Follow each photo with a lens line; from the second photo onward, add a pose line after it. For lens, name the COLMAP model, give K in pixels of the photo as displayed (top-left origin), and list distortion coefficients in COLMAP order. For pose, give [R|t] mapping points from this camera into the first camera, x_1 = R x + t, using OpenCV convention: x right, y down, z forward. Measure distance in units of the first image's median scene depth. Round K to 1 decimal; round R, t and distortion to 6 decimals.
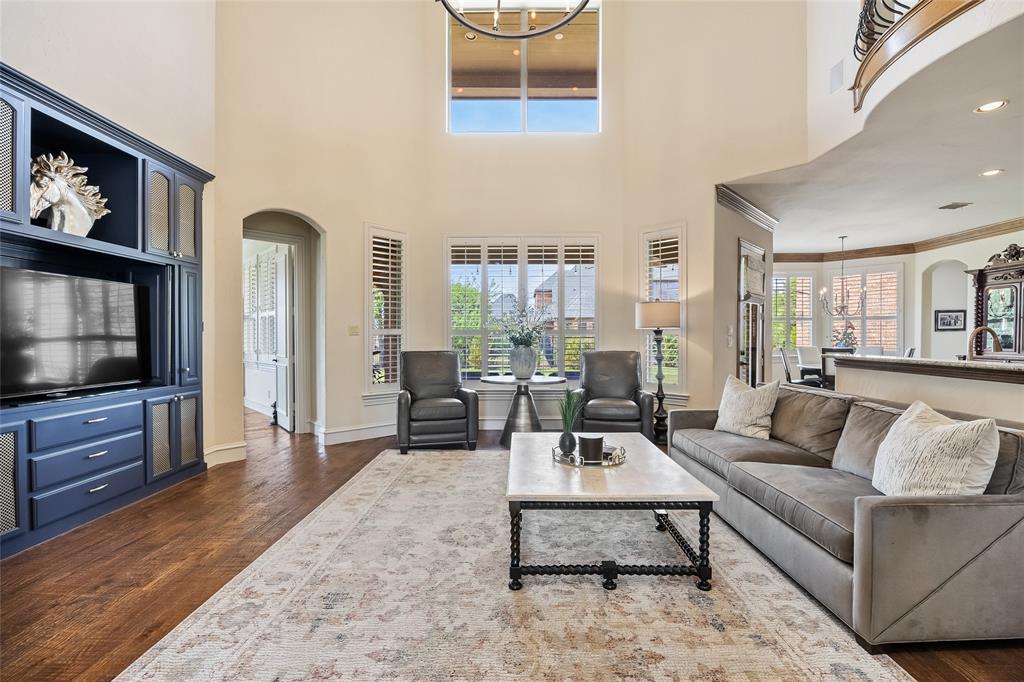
lens RADIAL K [[463.4, 0, 514.3], [0, 463.4, 341.0], [0, 0, 1]] dist [-0.012599, -0.000464]
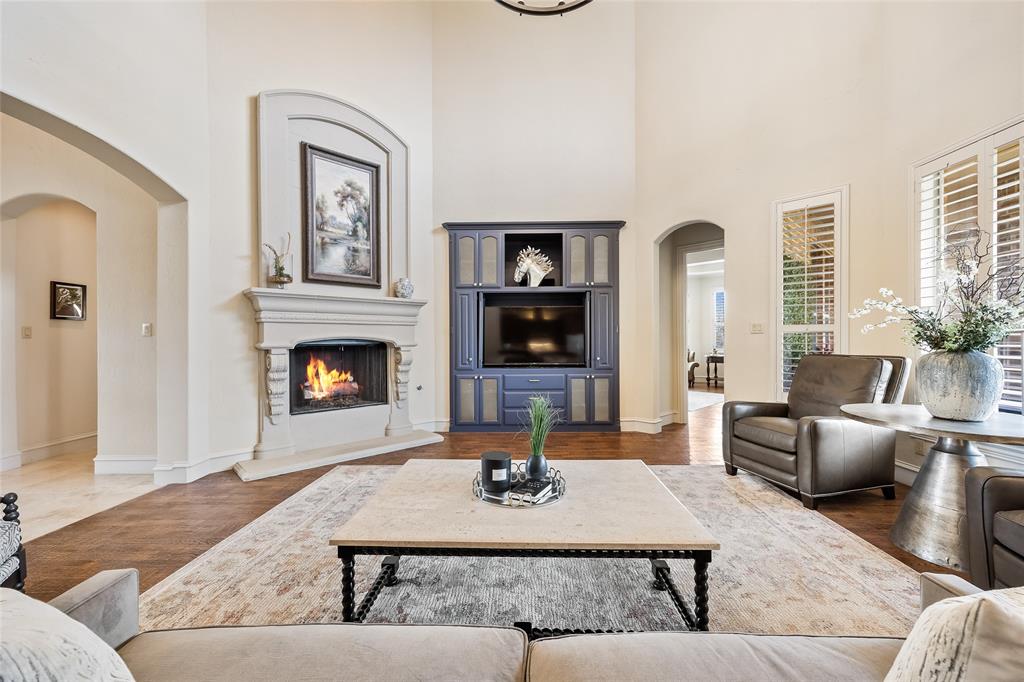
lens RADIAL K [[399.8, 0, 498.5], [0, 399.8, 344.2], [0, 0, 1]] dist [0.002193, -0.000384]
pose [[-0.048796, 0.011105, -0.998747, 0.630939], [-0.002551, 0.999934, 0.011243, 0.000317], [0.998806, 0.003097, -0.048764, 0.761436]]
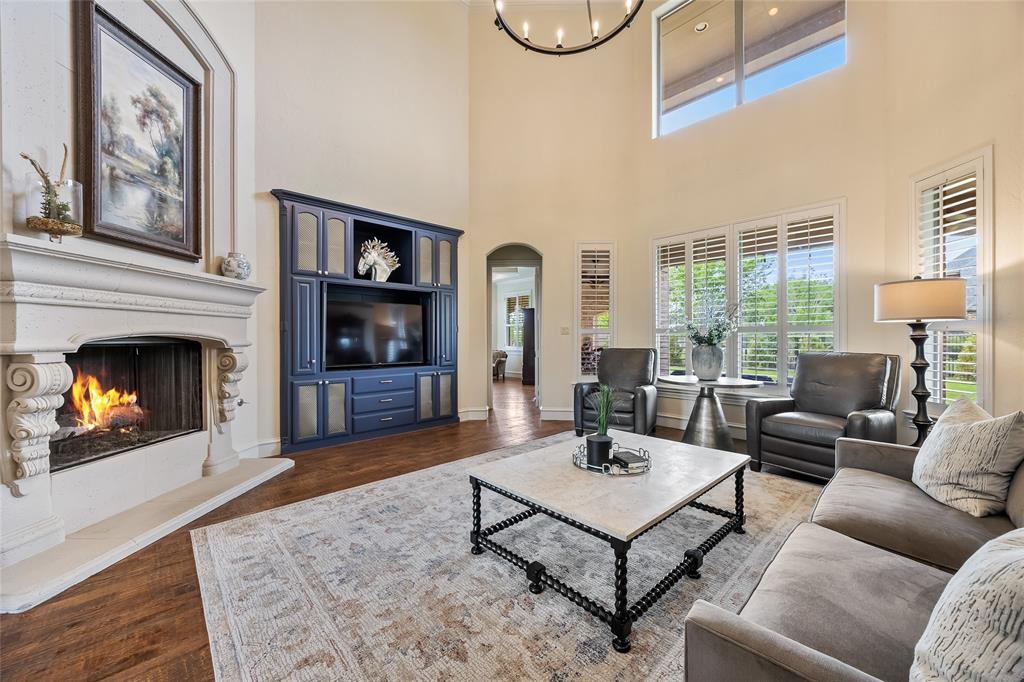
lens RADIAL K [[399.8, 0, 503.2], [0, 399.8, 340.2], [0, 0, 1]] dist [0.002193, -0.000384]
pose [[0.670460, 0.003752, -0.741936, 0.470677], [-0.004740, 0.999988, 0.000774, 0.004246], [0.741930, 0.002998, 0.670470, 0.230142]]
